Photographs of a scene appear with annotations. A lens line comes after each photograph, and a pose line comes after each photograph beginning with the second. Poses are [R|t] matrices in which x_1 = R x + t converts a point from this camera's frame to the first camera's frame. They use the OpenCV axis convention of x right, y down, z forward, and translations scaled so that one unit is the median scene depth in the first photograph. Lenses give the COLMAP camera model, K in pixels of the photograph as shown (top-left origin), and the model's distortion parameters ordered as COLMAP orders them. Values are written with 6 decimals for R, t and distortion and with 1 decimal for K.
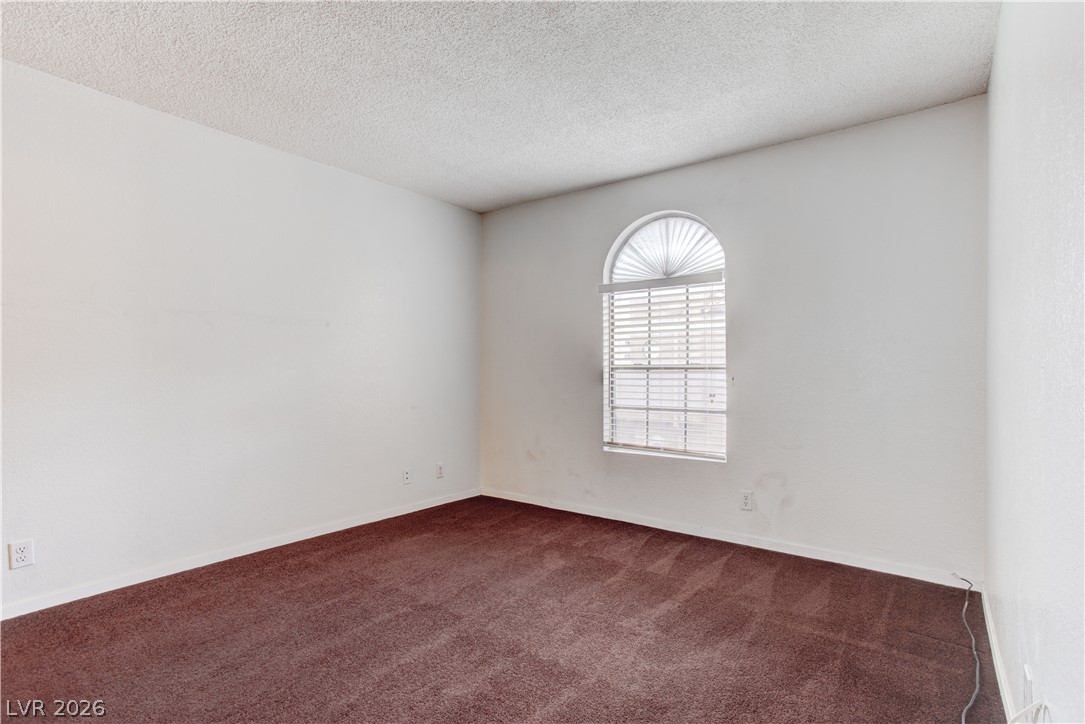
lens RADIAL K [[540.5, 0, 541.2], [0, 540.5, 365.1], [0, 0, 1]] dist [-0.033824, 0.040882]
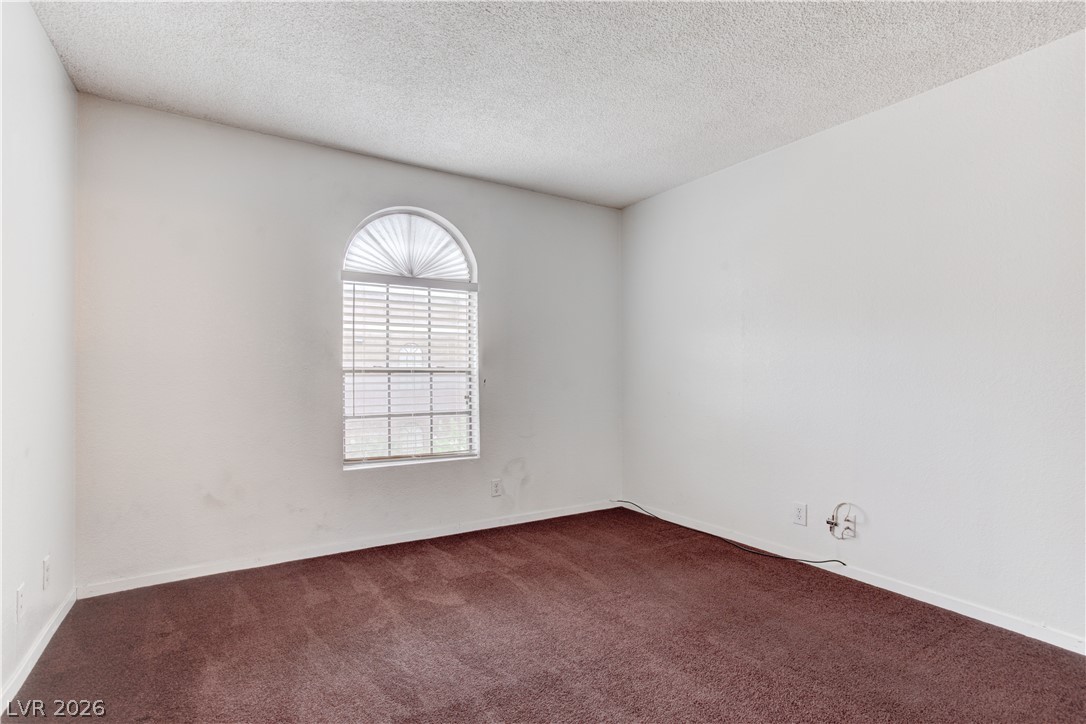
lens RADIAL K [[541.0, 0, 541.7], [0, 541.0, 365.1], [0, 0, 1]] dist [-0.033824, 0.040882]
pose [[0.336084, 0.017815, 0.941663, -0.597414], [-0.009532, 0.999834, -0.015514, 0.007490], [-0.941784, -0.003762, 0.336198, 0.467371]]
